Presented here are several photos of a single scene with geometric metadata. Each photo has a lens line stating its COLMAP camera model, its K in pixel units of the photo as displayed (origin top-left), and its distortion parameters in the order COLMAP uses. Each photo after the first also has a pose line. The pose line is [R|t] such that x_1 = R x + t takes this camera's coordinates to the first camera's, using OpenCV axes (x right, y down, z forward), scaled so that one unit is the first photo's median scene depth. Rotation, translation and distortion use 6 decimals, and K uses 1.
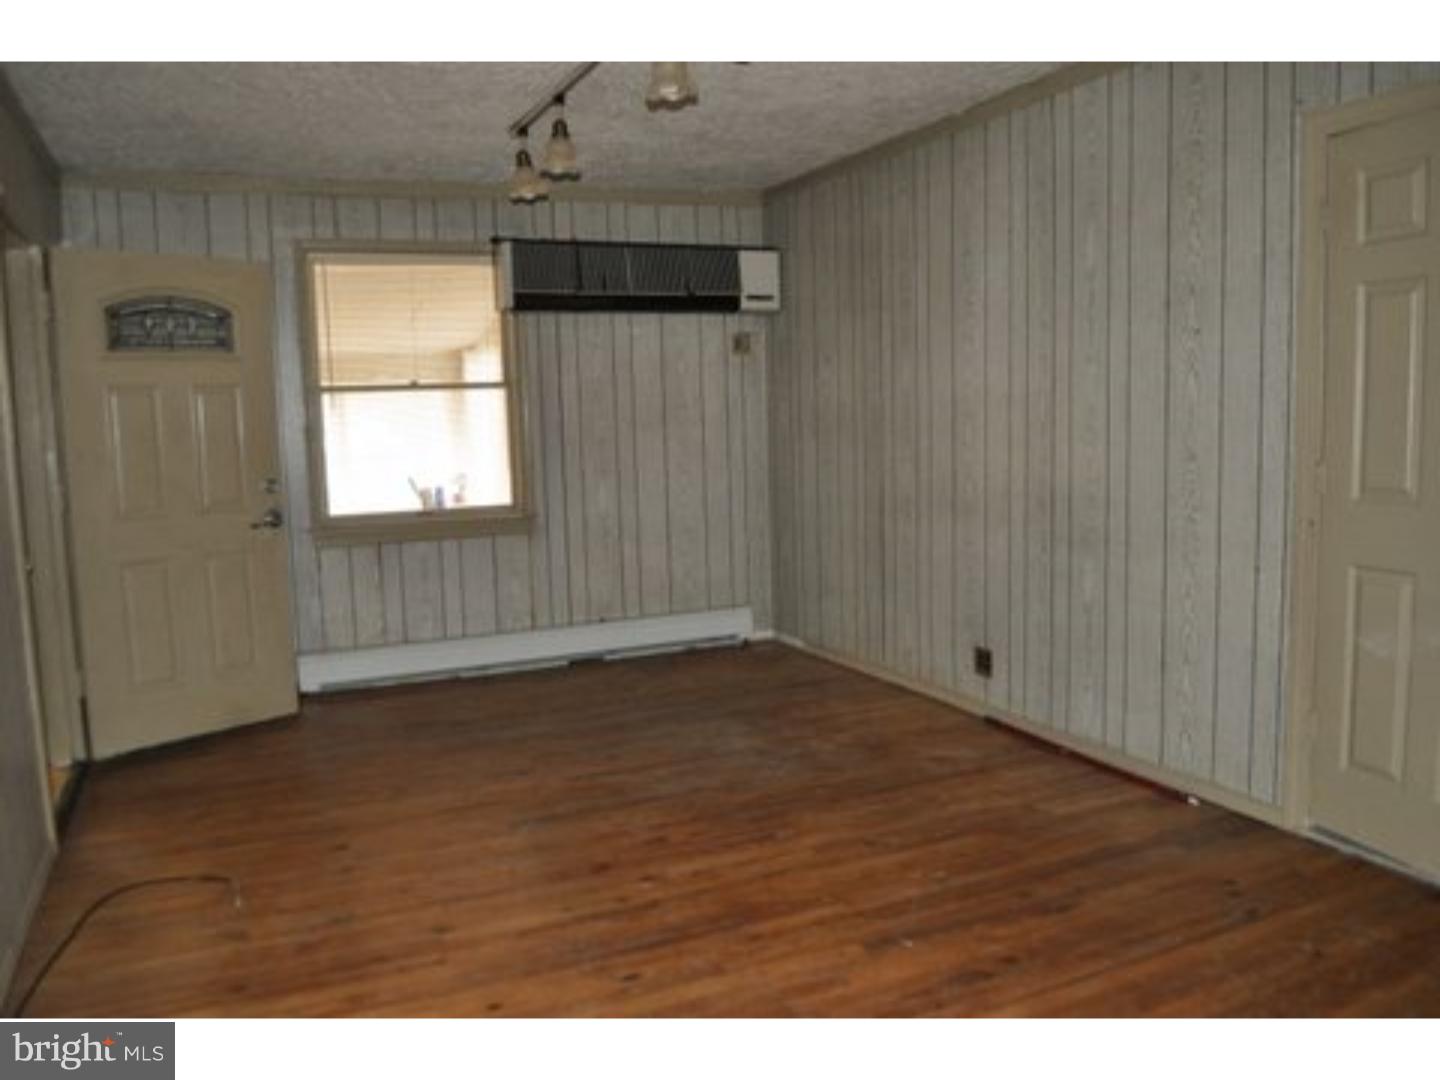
lens RADIAL K [[1146.4, 0, 717.3], [0, 1146.4, 544.6], [0, 0, 1]] dist [-0.088590, 0.014679]
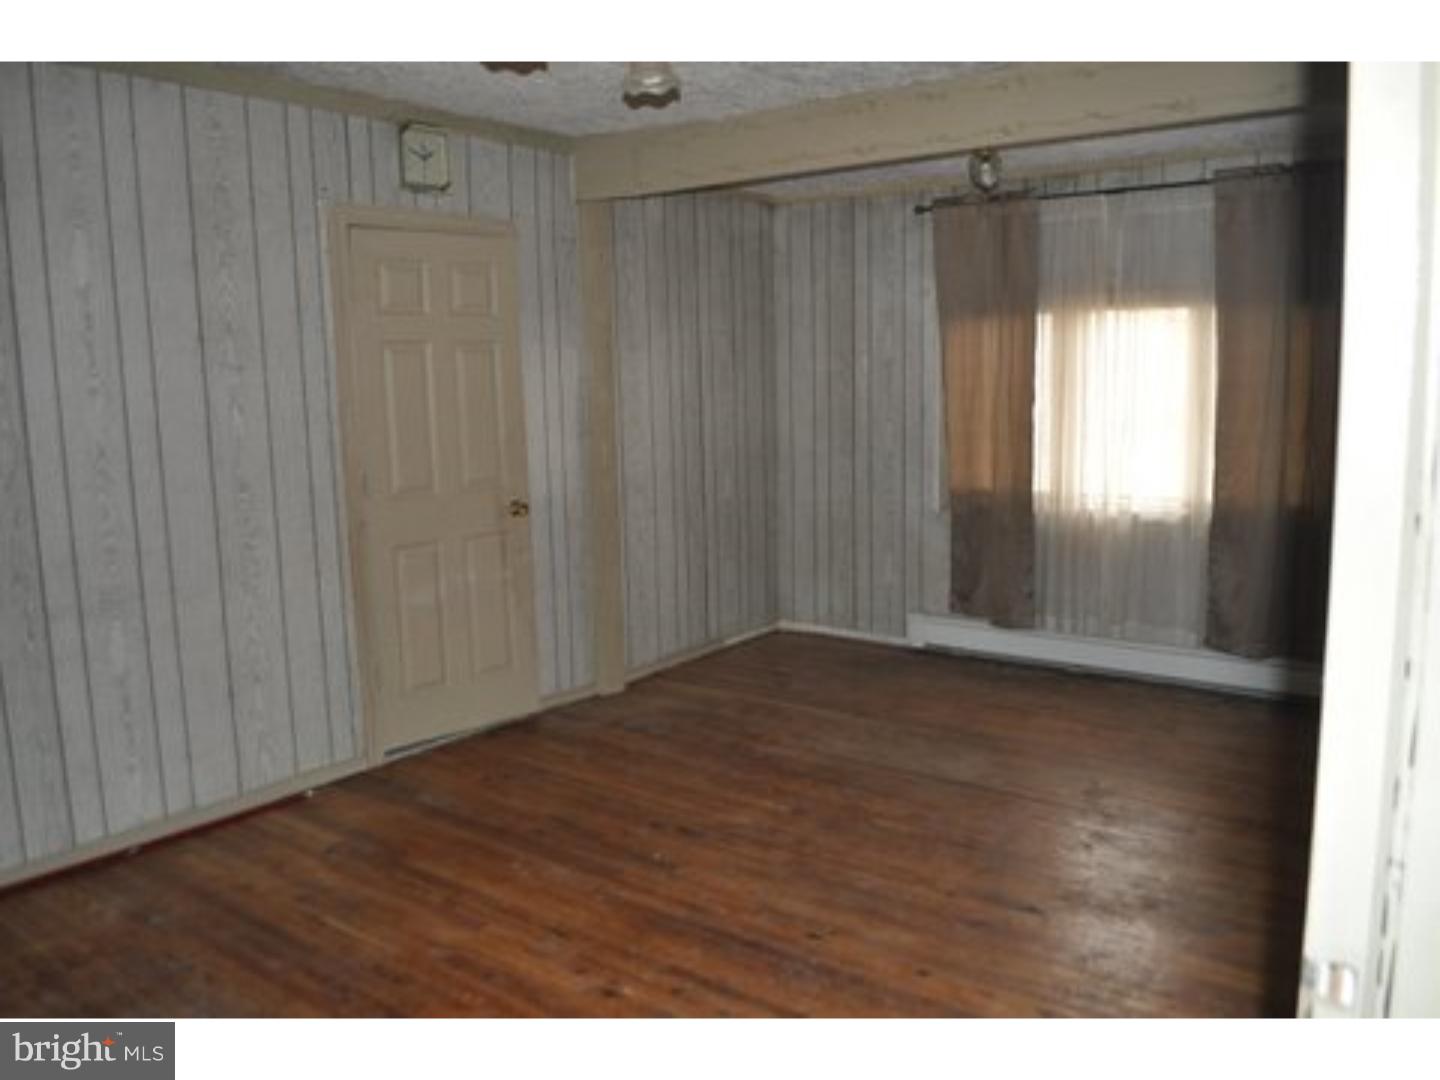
lens RADIAL K [[1146.4, 0, 717.9], [0, 1146.4, 540.0], [0, 0, 1]] dist [-0.088590, 0.014679]
pose [[-0.489694, -0.086481, 0.867595, -0.737630], [0.135378, 0.975459, 0.173644, -0.158087], [-0.861320, 0.202485, -0.465969, 1.158932]]
